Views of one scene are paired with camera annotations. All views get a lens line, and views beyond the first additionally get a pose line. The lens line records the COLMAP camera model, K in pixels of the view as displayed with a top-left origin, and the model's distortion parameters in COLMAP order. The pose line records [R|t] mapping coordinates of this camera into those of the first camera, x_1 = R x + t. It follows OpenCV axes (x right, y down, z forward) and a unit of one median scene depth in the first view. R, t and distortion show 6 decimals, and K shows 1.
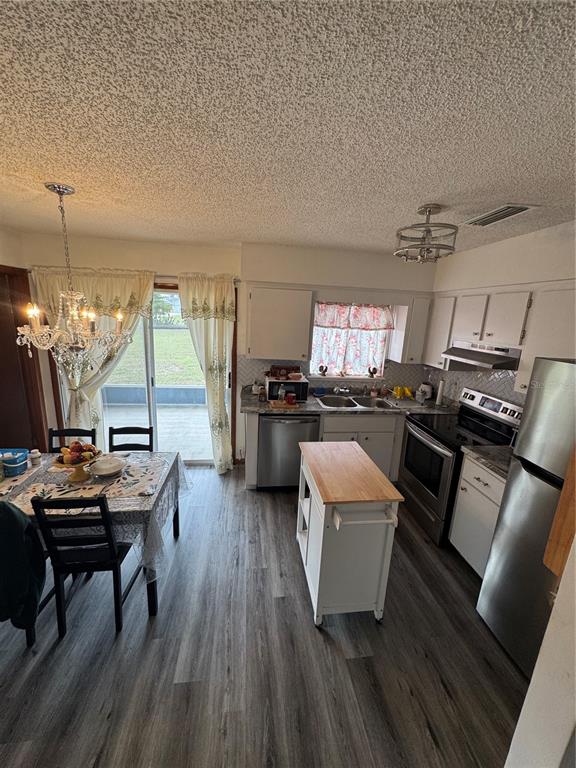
lens RADIAL K [[306.3, 0, 289.6], [0, 306.3, 383.2], [0, 0, 1]] dist [-0.005364, 0.000912]
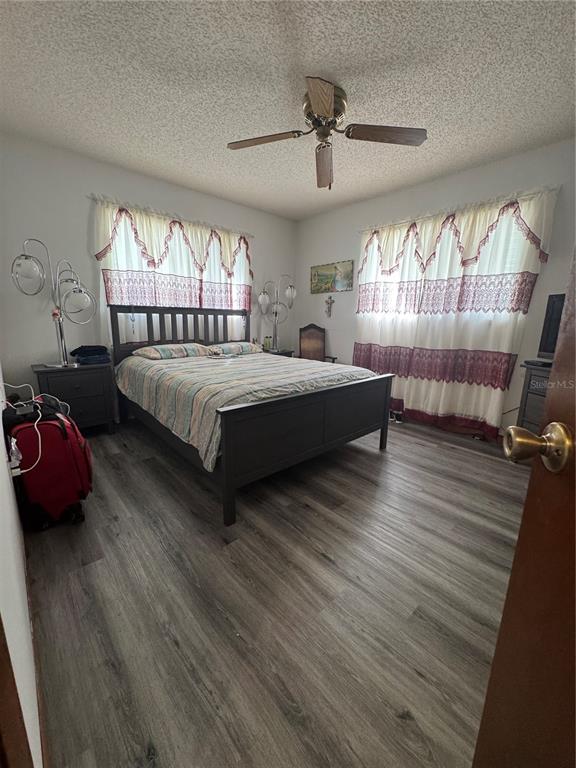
lens RADIAL K [[306.3, 0, 285.2], [0, 306.3, 382.7], [0, 0, 1]] dist [-0.005364, 0.000912]
pose [[-0.825114, 0.058731, -0.561905, -0.038968], [-0.178186, 0.916767, 0.357474, 0.104918], [0.536131, 0.395081, -0.745972, 0.951457]]
